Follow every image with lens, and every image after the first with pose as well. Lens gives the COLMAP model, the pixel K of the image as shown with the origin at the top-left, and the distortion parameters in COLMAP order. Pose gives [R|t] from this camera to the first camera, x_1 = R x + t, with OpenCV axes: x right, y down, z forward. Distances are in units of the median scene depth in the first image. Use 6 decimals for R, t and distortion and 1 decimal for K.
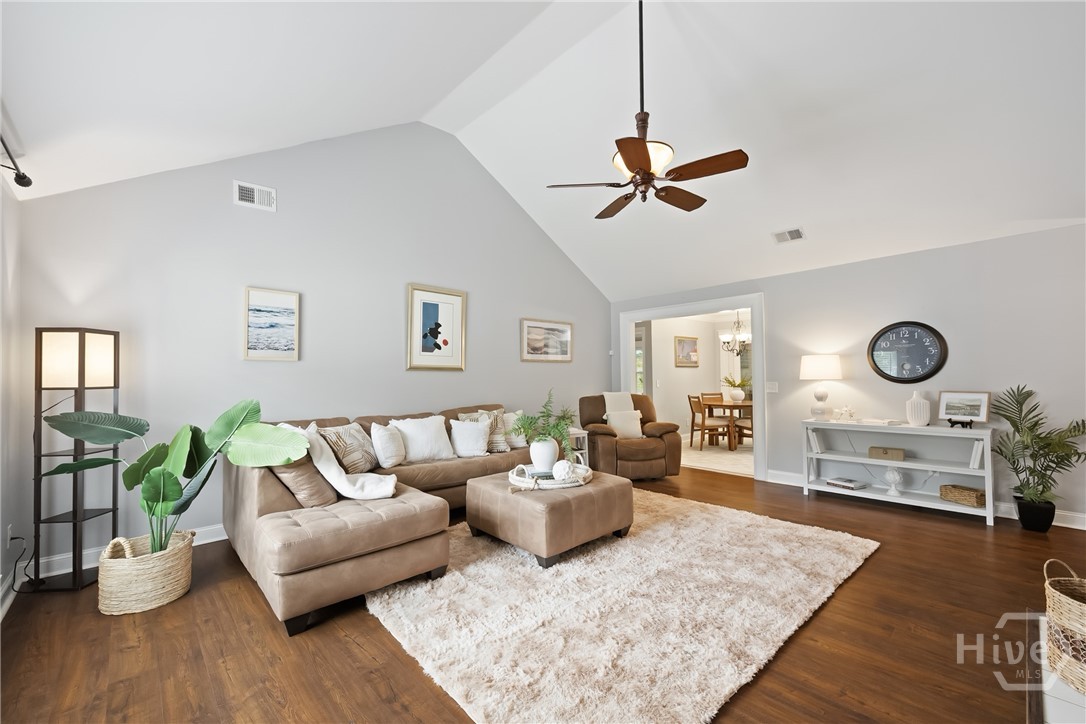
lens RADIAL K [[430.3, 0, 551.9], [0, 430.3, 373.7], [0, 0, 1]] dist [-0.000510, 0.000084]
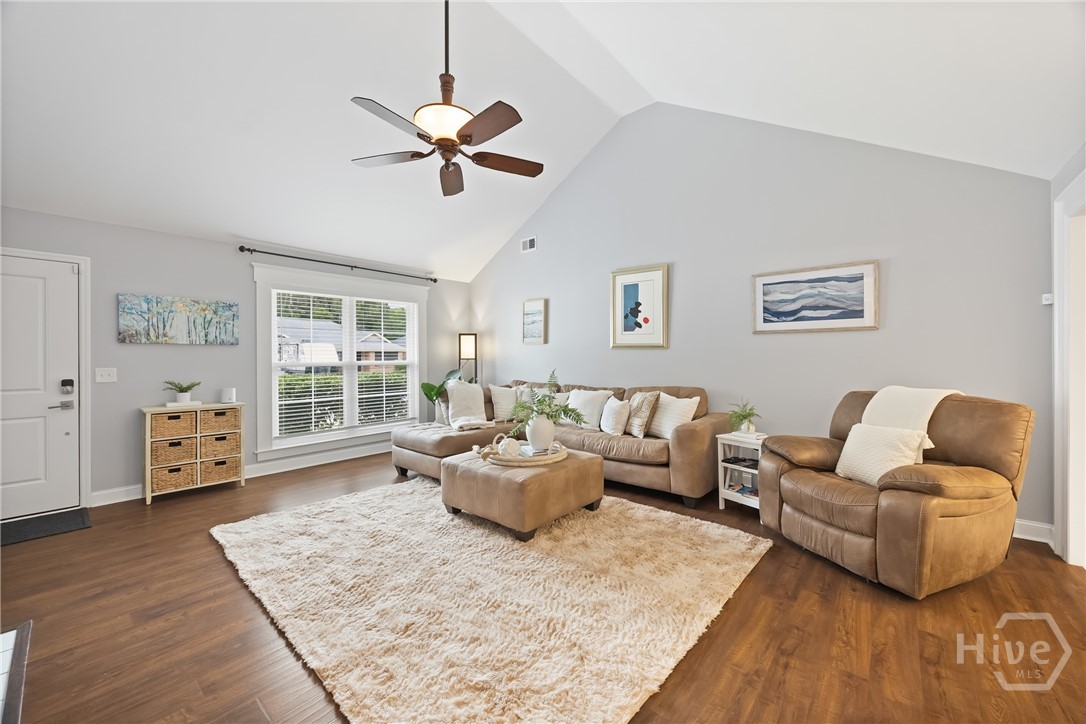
lens RADIAL K [[416.7, 0, 547.5], [0, 416.7, 357.4], [0, 0, 1]] dist [-0.001773, -0.000023]
pose [[0.123180, 0.013135, -0.992297, 0.710062], [0.009204, 0.999854, 0.014377, -0.002606], [0.992342, -0.010904, 0.123041, 0.677758]]
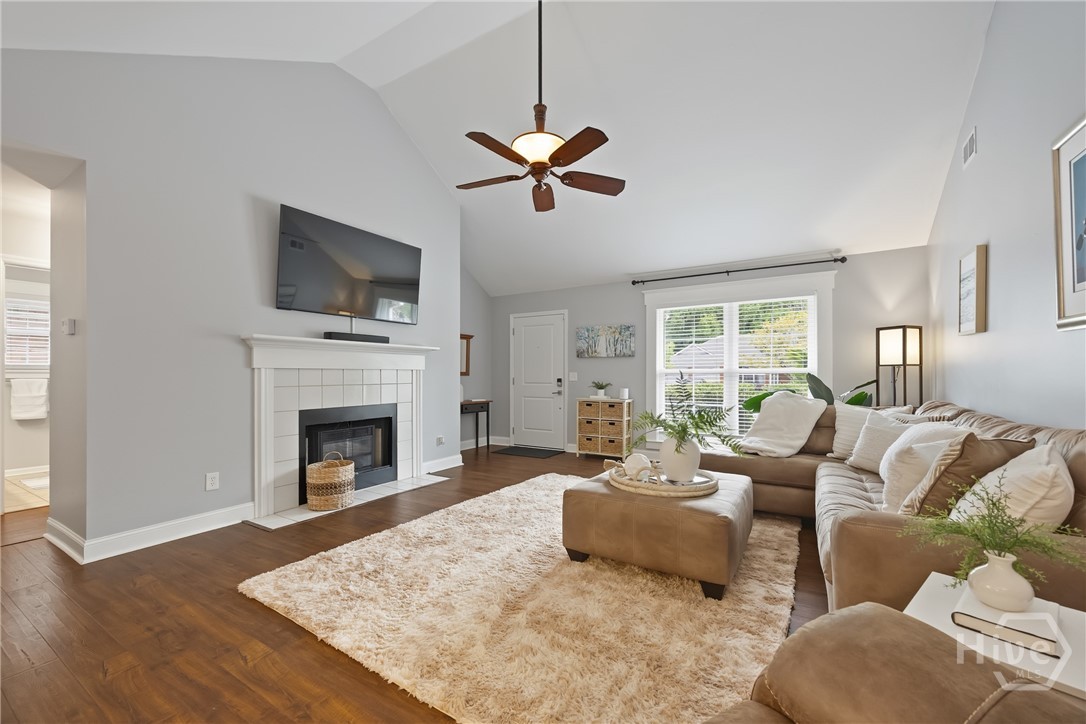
lens RADIAL K [[430.3, 0, 551.9], [0, 430.3, 373.7], [0, 0, 1]] dist [-0.000510, 0.000084]
pose [[-0.957691, 0.012324, -0.287533, 0.304678], [0.014548, 0.999878, -0.005602, 0.030915], [0.287429, -0.009548, -0.957754, 1.238576]]
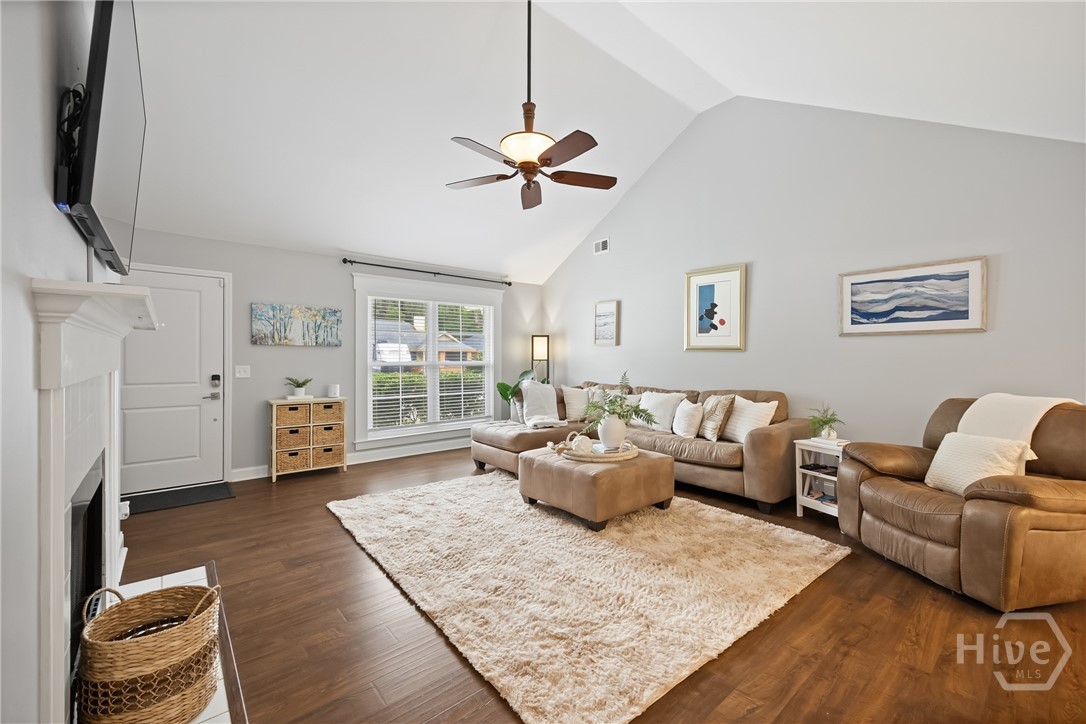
lens RADIAL K [[441.1, 0, 549.1], [0, 441.1, 359.1], [0, 0, 1]] dist [0.006134, 0.000060]
pose [[-0.035058, 0.014753, -0.999276, 0.792103], [0.004157, 0.999885, 0.014616, -0.005002], [0.999377, -0.003641, -0.035115, 0.668273]]
